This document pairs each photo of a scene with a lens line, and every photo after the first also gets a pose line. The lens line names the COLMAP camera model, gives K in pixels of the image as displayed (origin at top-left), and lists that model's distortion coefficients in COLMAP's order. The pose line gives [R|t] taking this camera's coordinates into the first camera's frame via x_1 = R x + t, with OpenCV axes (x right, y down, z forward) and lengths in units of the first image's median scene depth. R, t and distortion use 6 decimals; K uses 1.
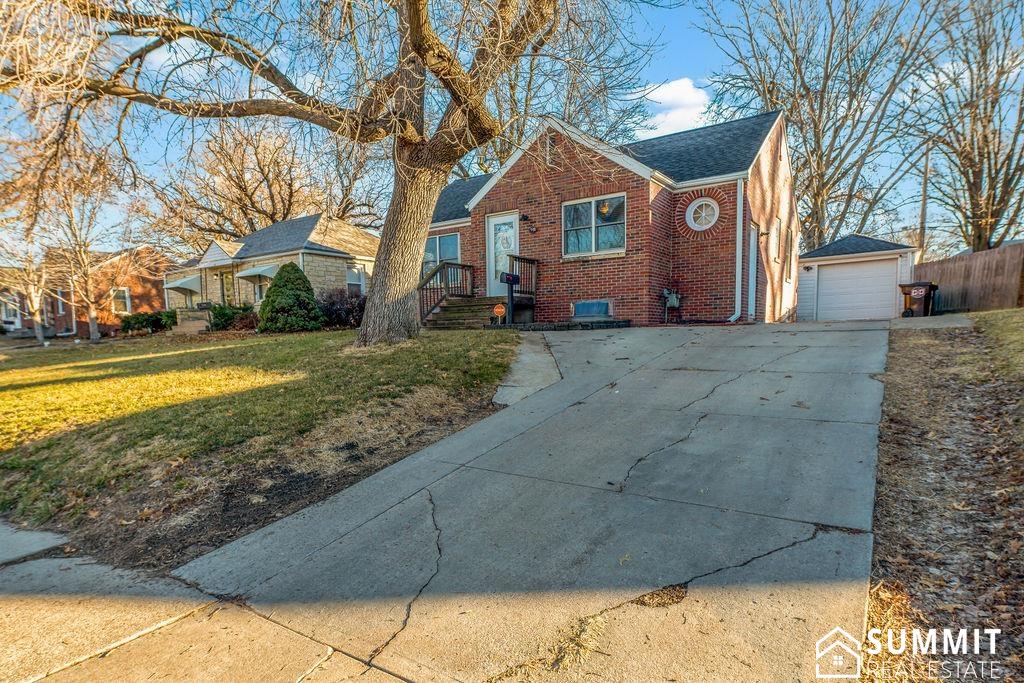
lens RADIAL K [[525.1, 0, 509.5], [0, 525.1, 374.9], [0, 0, 1]] dist [0.002373, 0.000120]
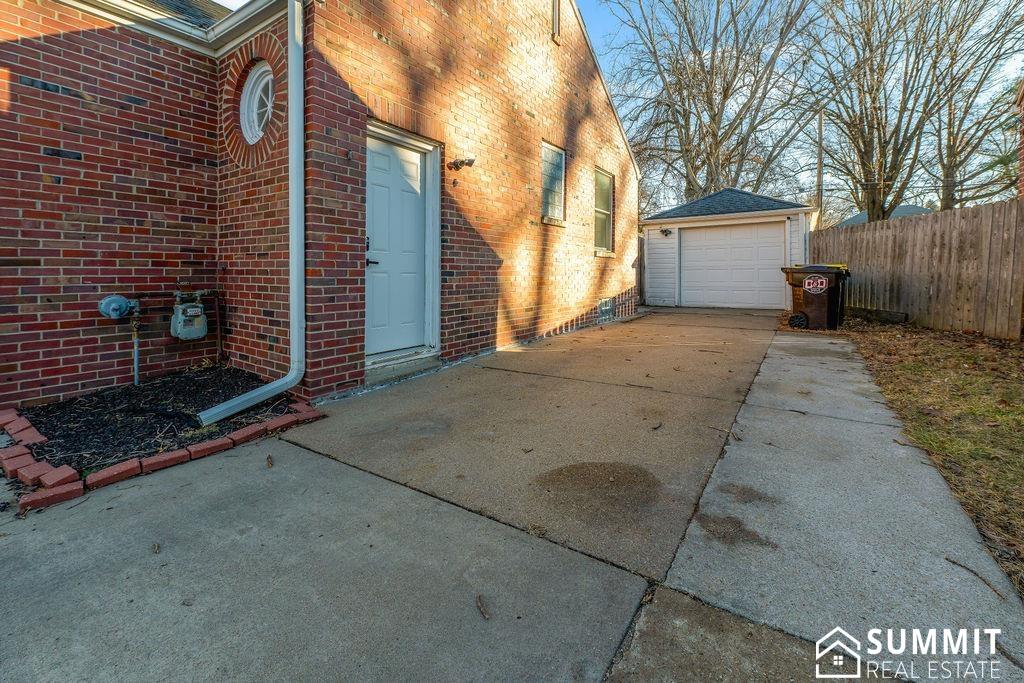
lens RADIAL K [[427.7, 0, 494.8], [0, 427.7, 273.7], [0, 0, 1]] dist [-0.000243, -0.000173]
pose [[0.999776, 0.018892, 0.009543, 0.425647], [-0.018084, 0.996740, -0.078625, -0.123587], [-0.010997, 0.078435, 0.996859, 0.542632]]
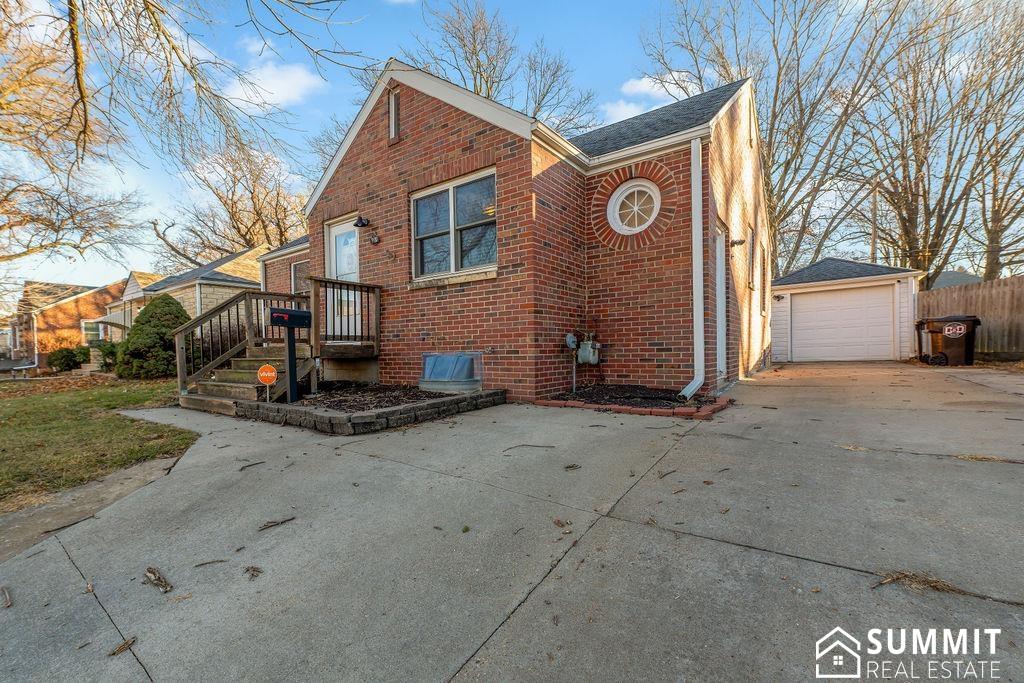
lens RADIAL K [[424.4, 0, 507.5], [0, 424.4, 358.3], [0, 0, 1]] dist [0.002723, 0.000620]
pose [[0.999944, -0.005080, -0.009250, 0.180953], [0.004488, 0.998006, -0.062954, -0.084276], [0.009551, 0.062909, 0.997974, 0.420312]]
